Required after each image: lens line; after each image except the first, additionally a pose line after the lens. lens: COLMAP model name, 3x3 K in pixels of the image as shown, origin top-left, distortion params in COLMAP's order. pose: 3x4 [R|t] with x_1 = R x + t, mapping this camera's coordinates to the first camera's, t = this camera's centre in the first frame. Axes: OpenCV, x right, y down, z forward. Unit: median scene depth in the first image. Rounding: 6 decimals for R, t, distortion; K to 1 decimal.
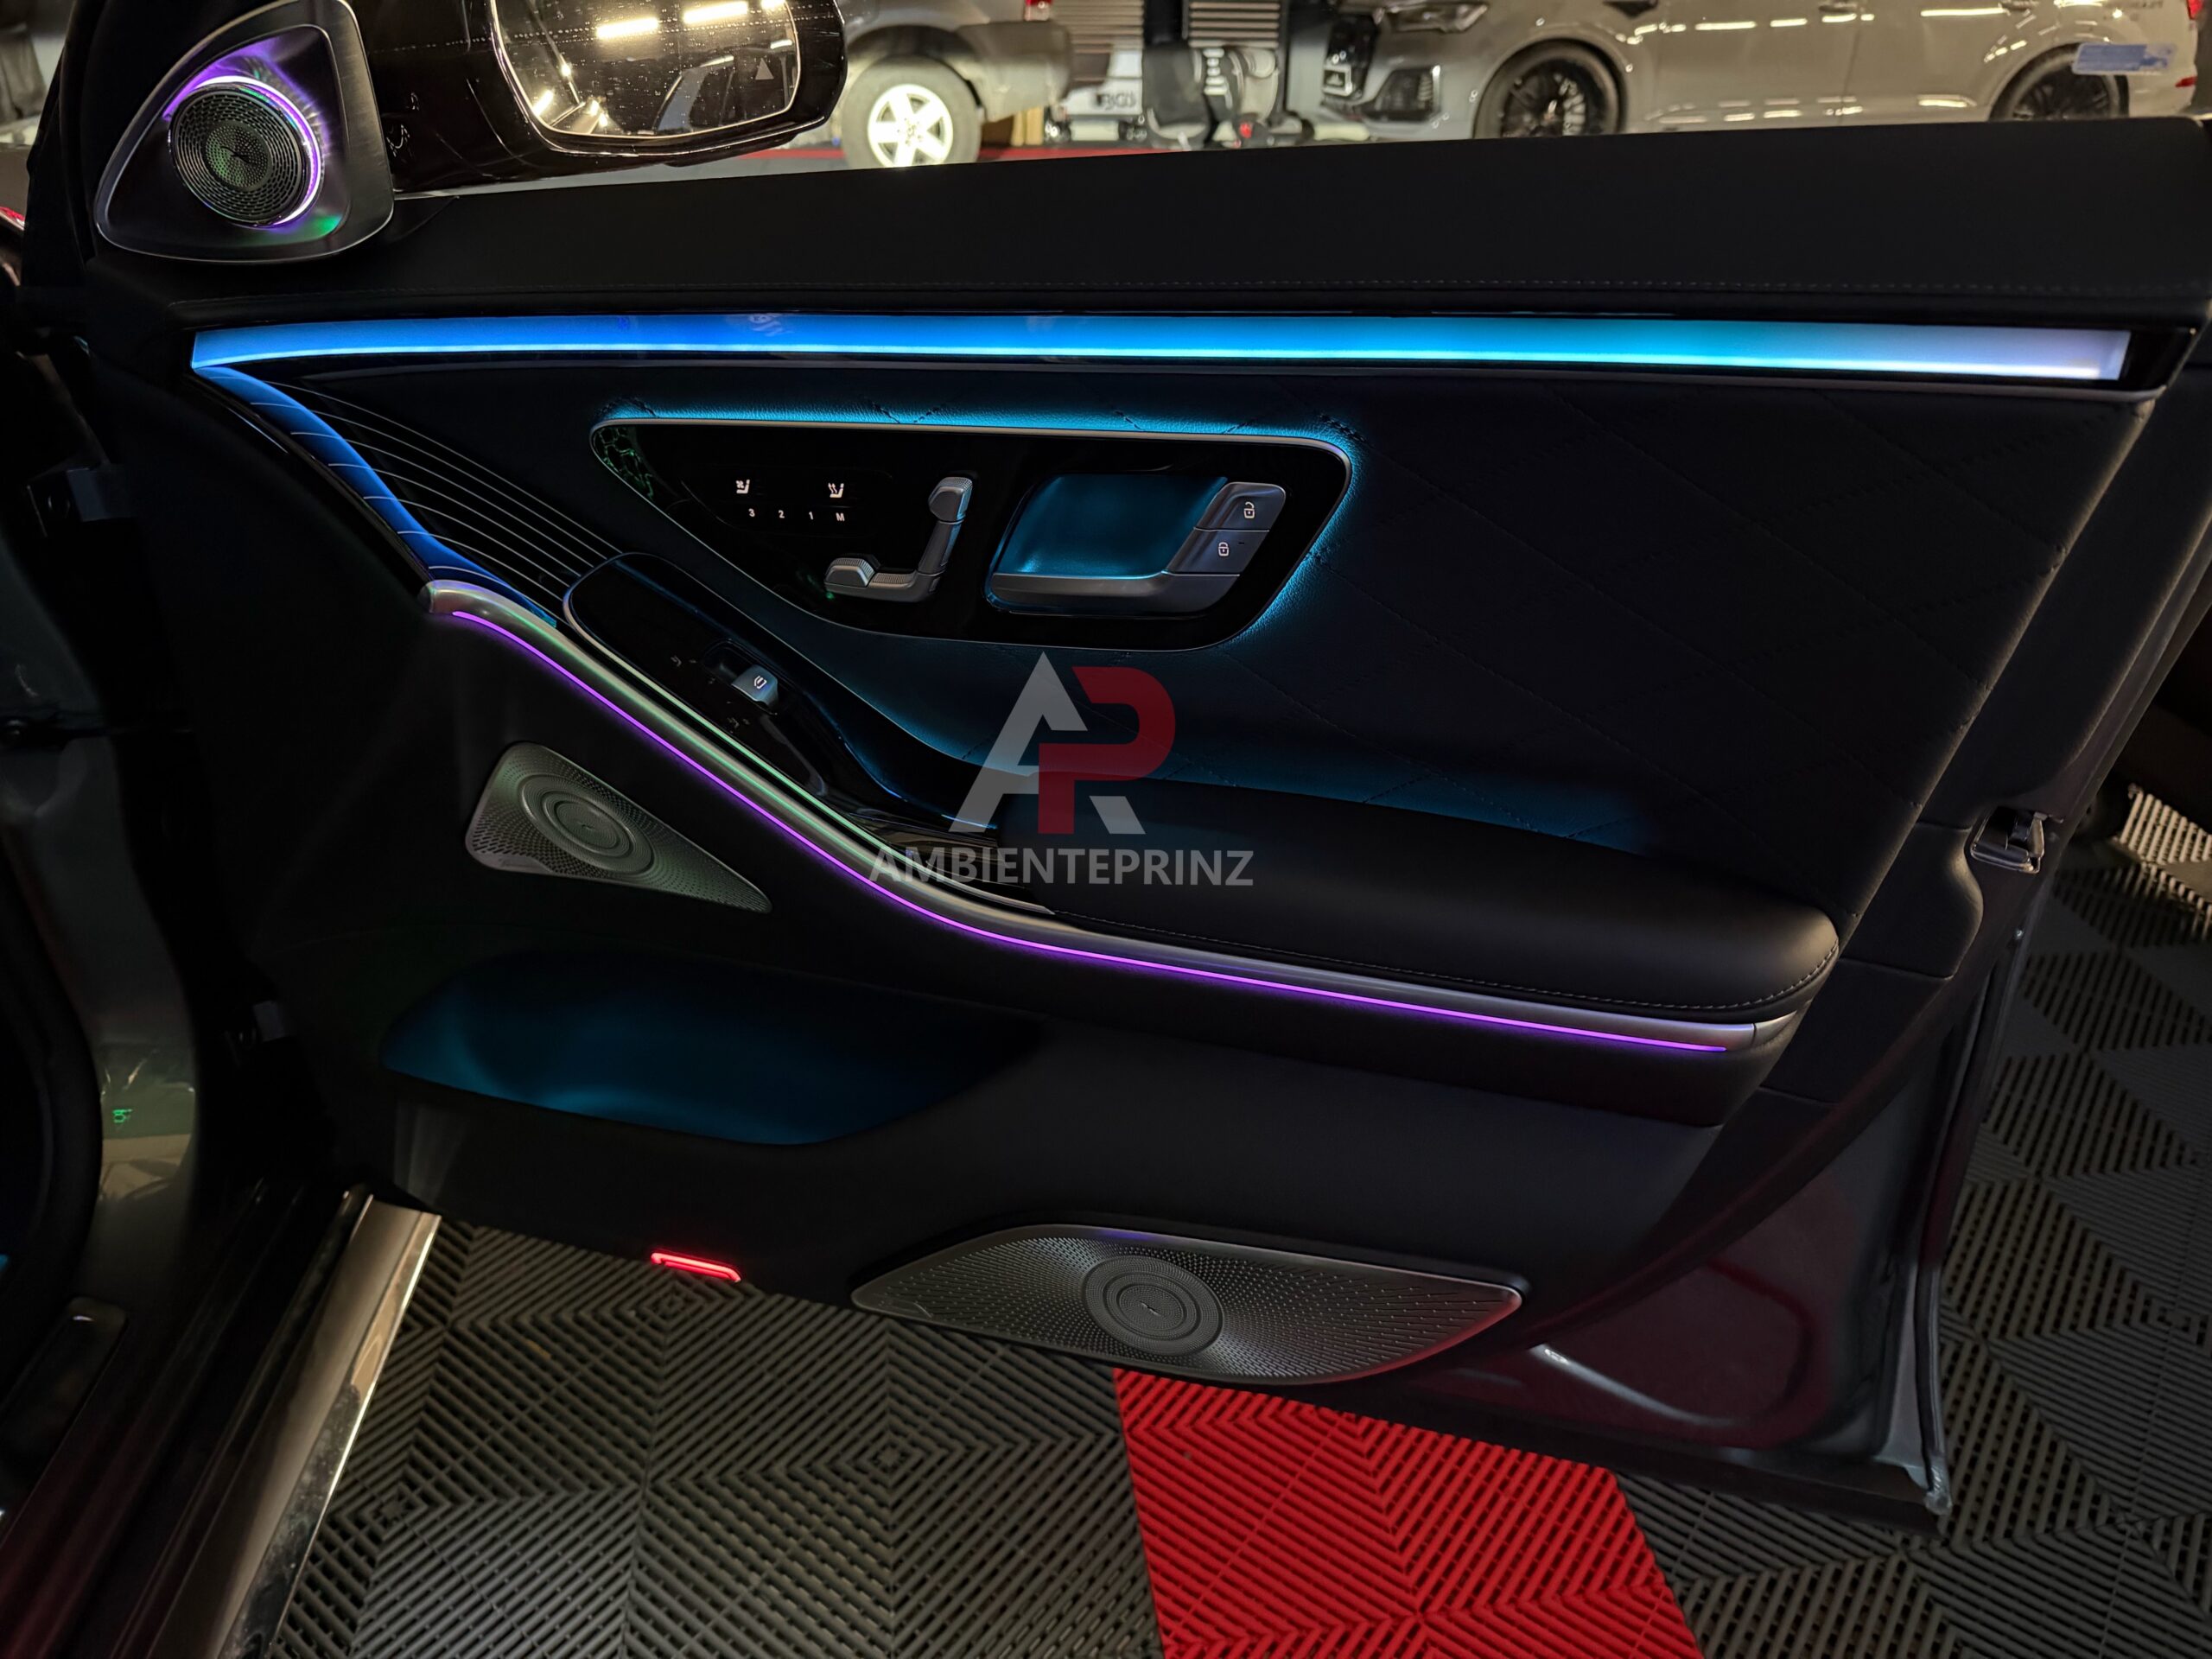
lens RADIAL K [[1591.8, 0, 1106.0], [0, 1591.8, 829.5], [0, 0, 1]] dist [0.038395, -0.060167]
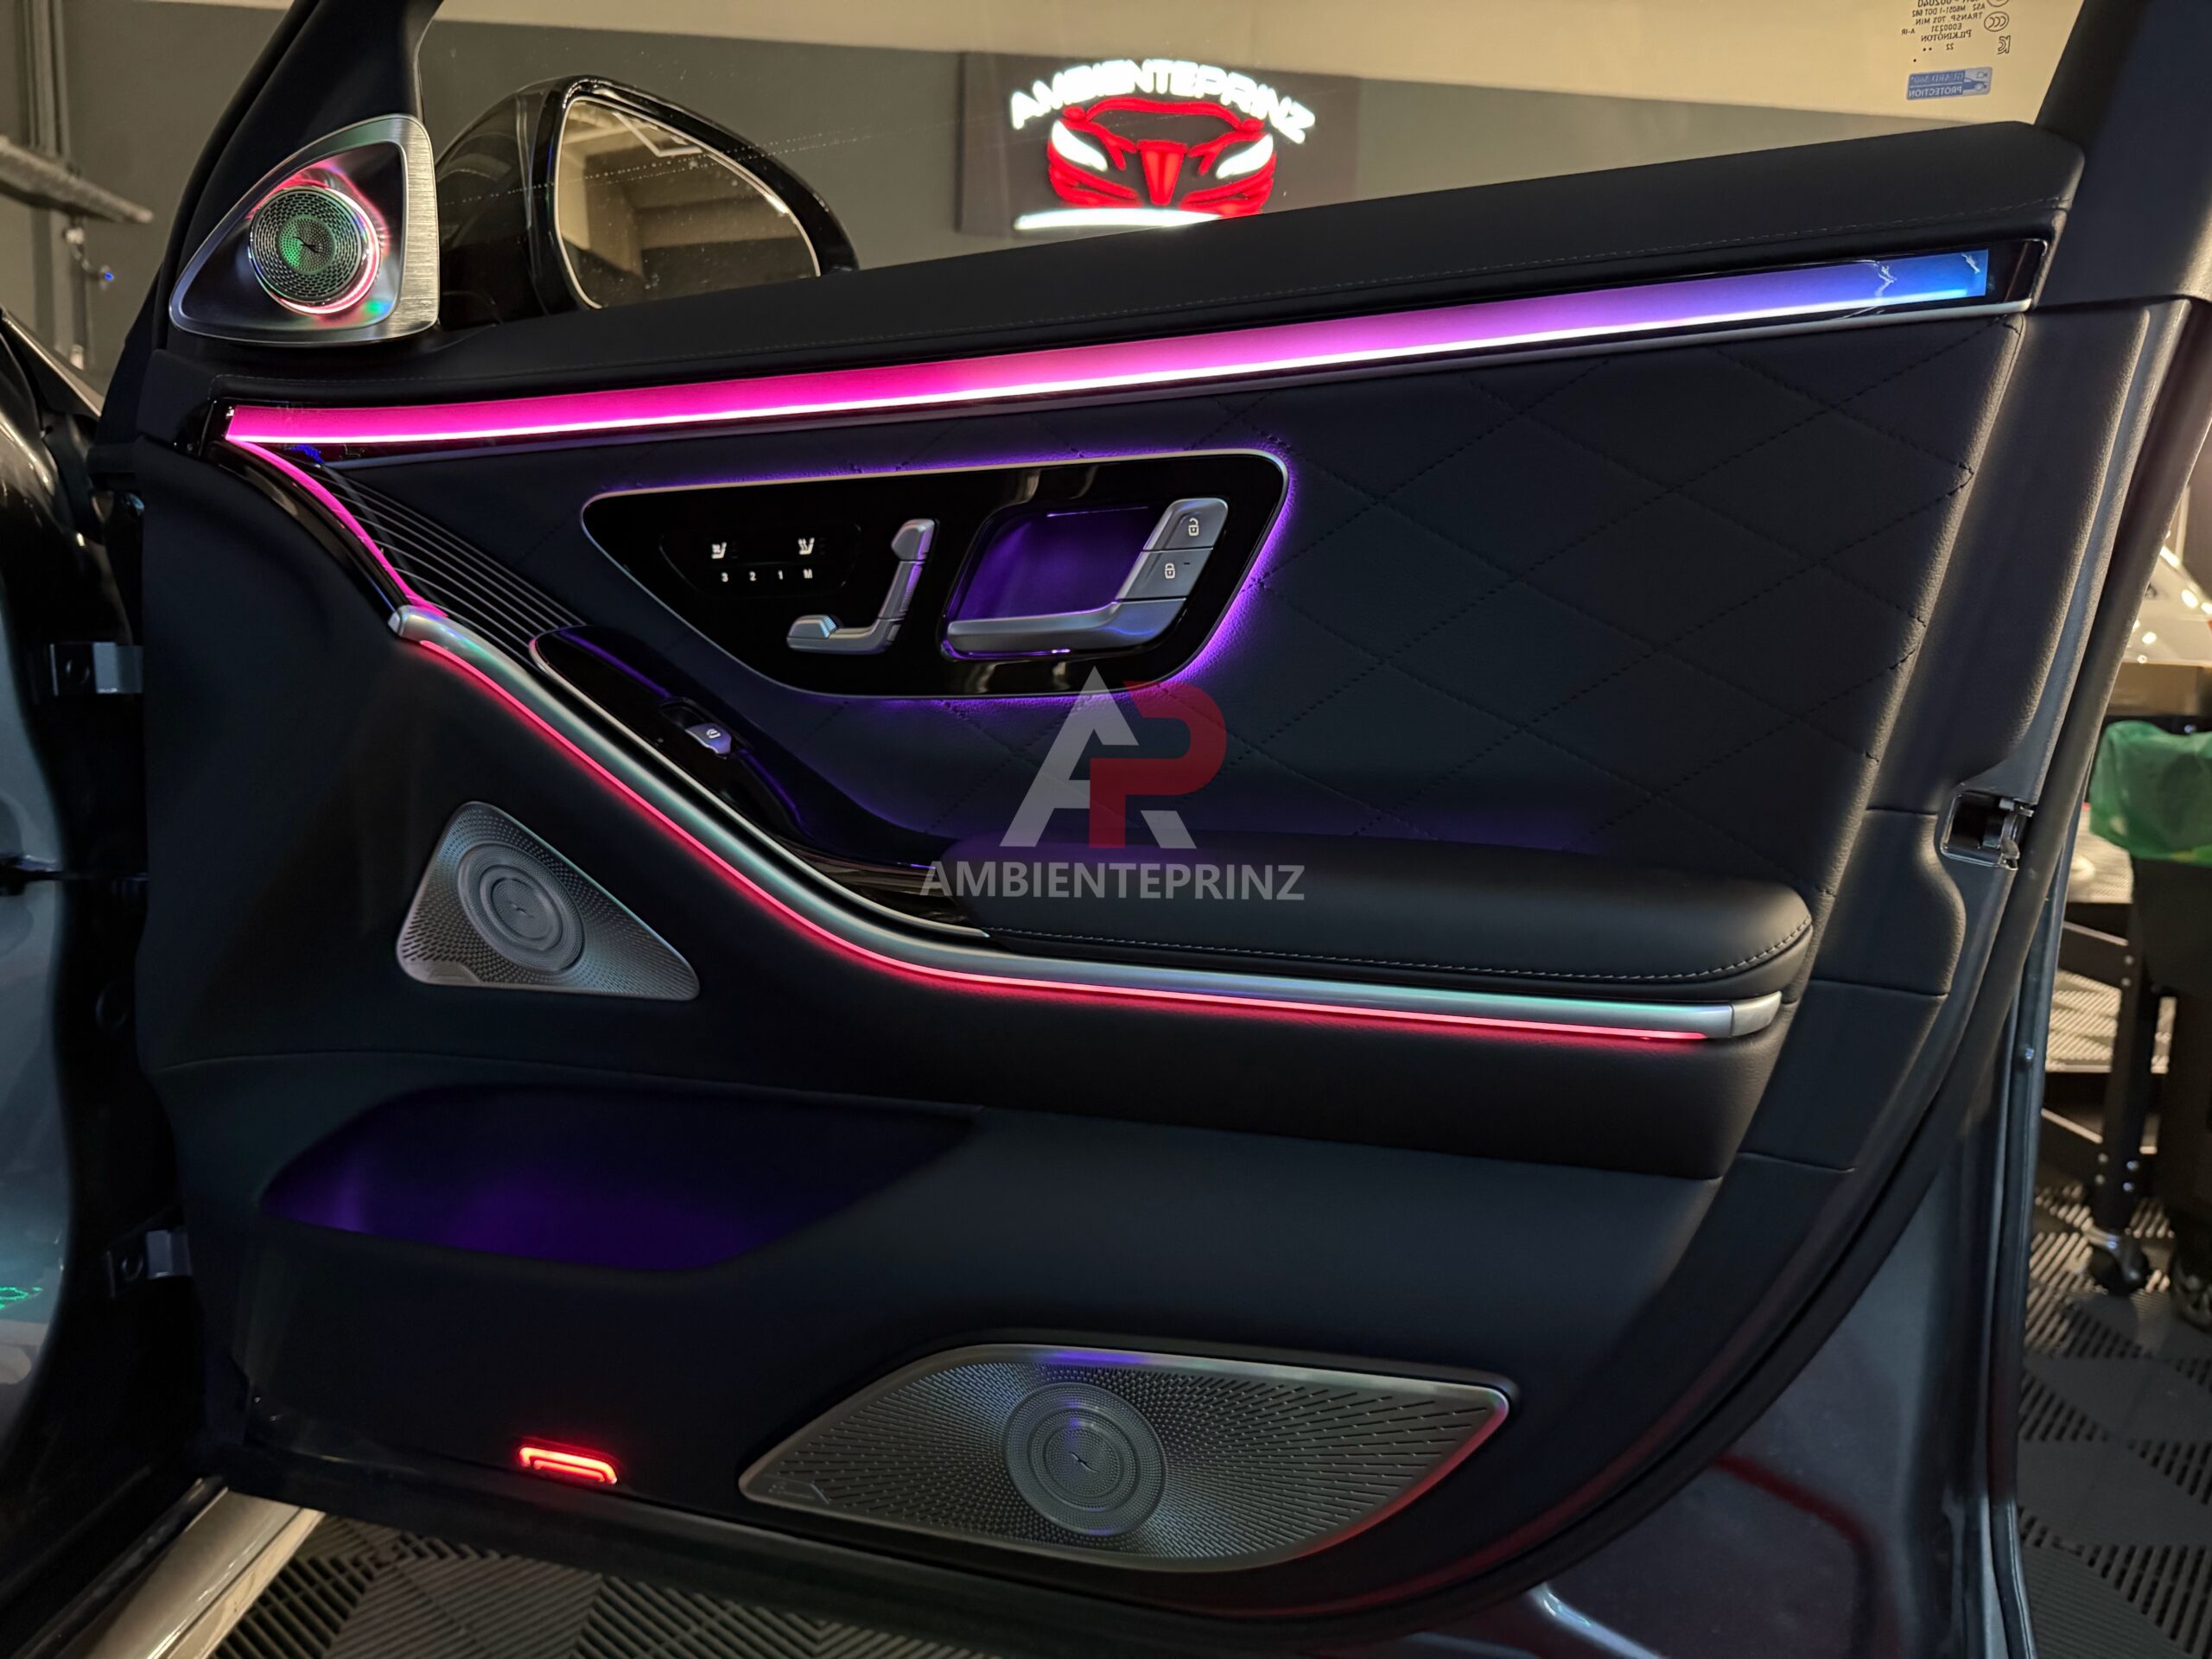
lens RADIAL K [[1599.3, 0, 1106.0], [0, 1599.3, 829.5], [0, 0, 1]] dist [0.033578, -0.065244]
pose [[0.999458, 0.027502, -0.018067, 0.051372], [-0.032188, 0.931158, -0.363192, 0.332140], [0.006835, 0.363576, 0.931539, 0.086855]]
